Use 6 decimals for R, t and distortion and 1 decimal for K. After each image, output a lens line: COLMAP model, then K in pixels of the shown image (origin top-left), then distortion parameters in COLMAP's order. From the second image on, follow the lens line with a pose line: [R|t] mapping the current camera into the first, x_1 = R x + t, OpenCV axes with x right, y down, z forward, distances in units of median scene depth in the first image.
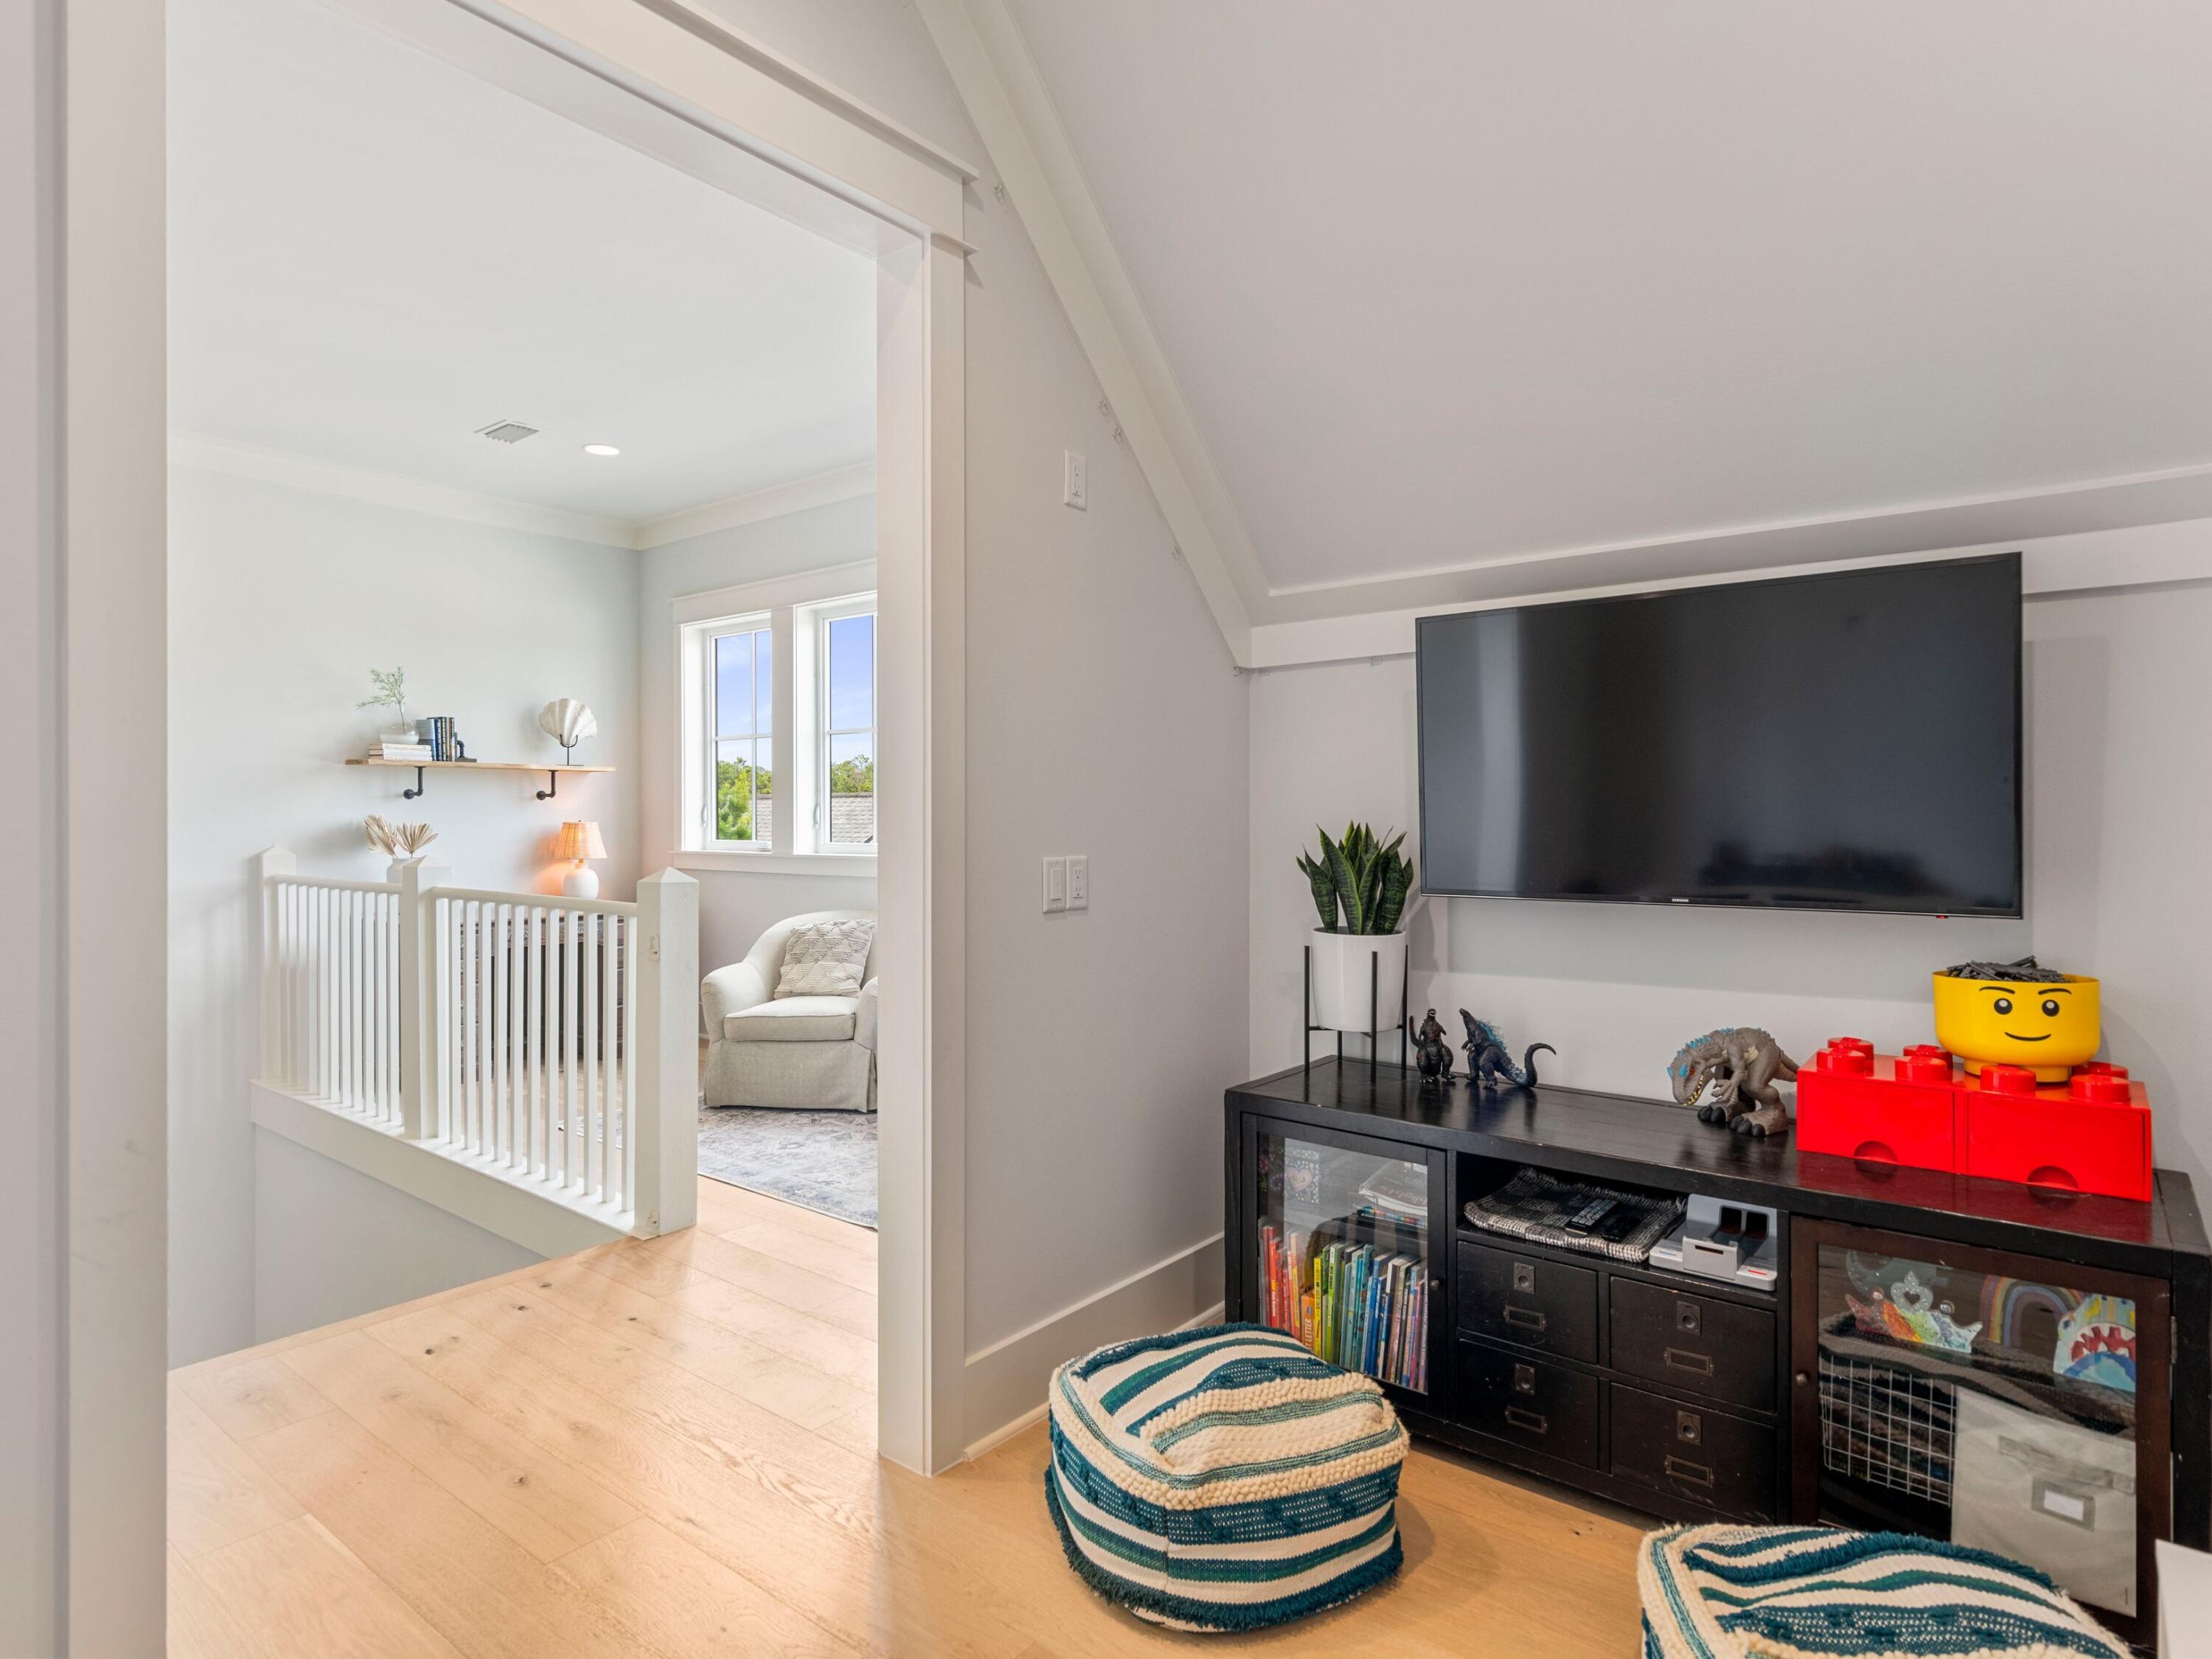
lens RADIAL K [[1216.2, 0, 1103.8], [0, 1216.2, 820.9], [0, 0, 1]] dist [0.001282, -0.000068]
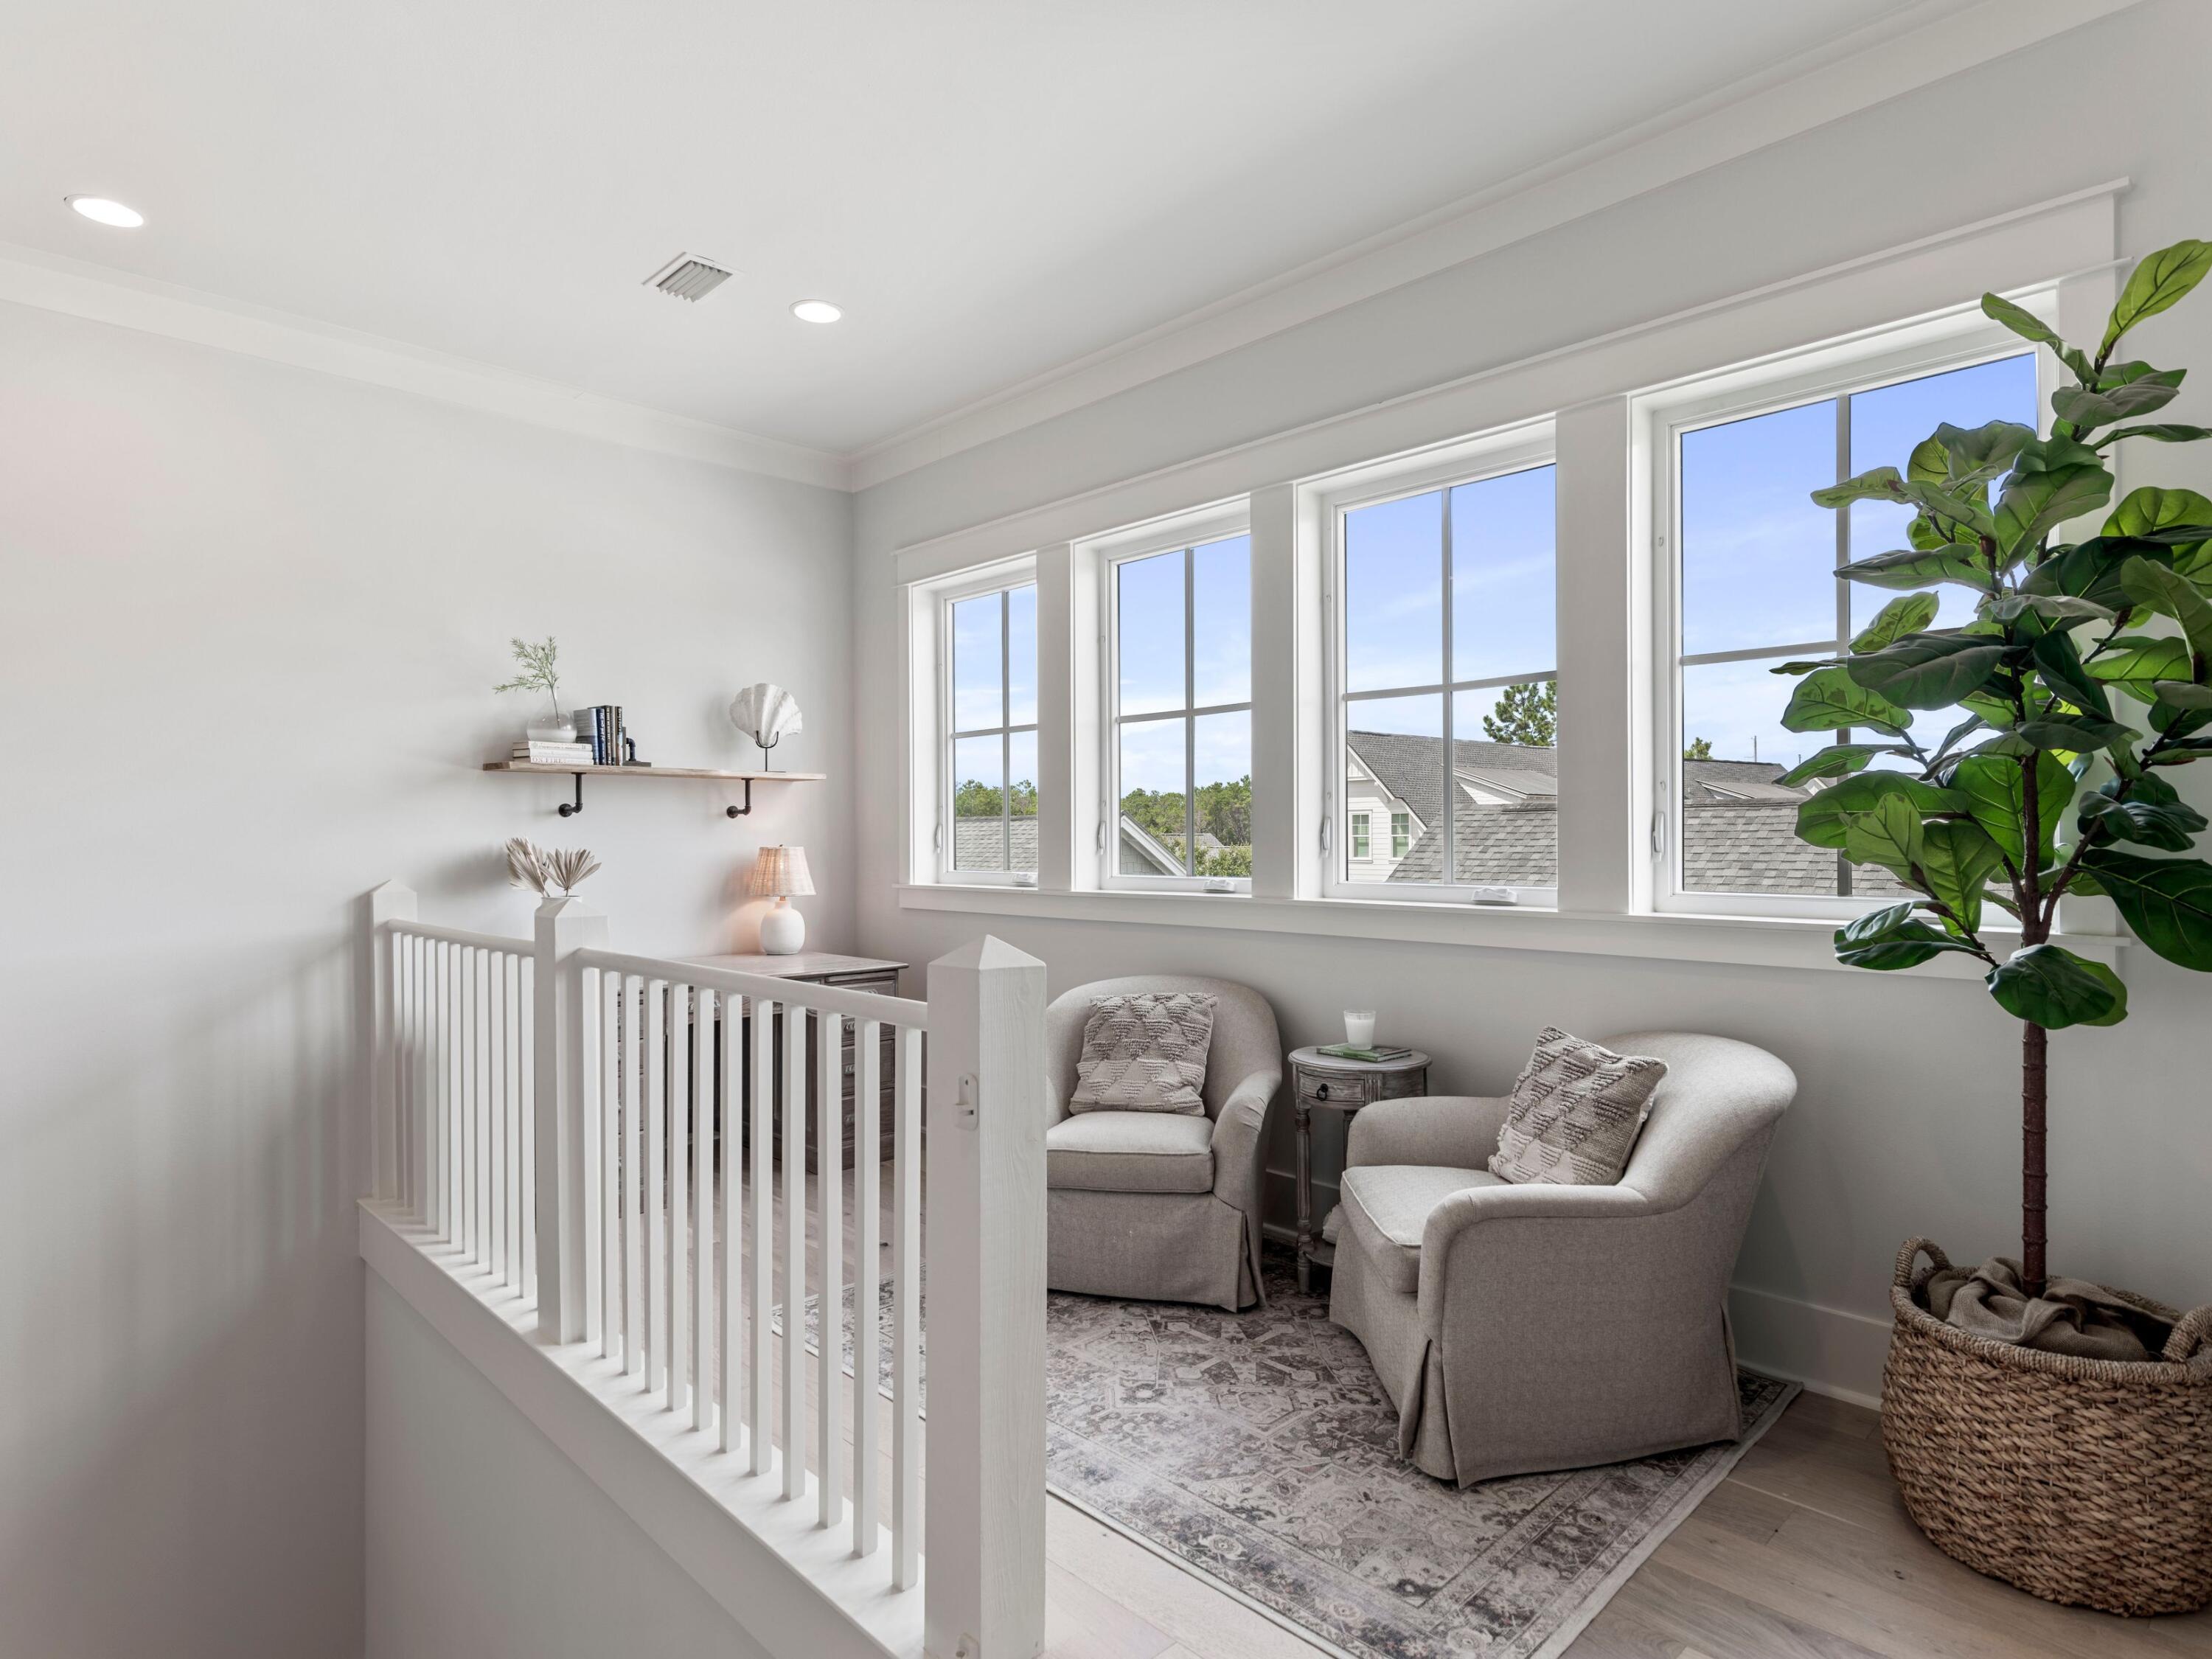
lens RADIAL K [[1216.2, 0, 1107.6], [0, 1216.2, 838.4], [0, 0, 1]] dist [0.001282, -0.000068]
pose [[0.991812, -0.003969, -0.127647, -0.150637], [0.003380, 0.999983, -0.004834, 0.000082], [0.127664, 0.004363, 0.991808, 0.312596]]
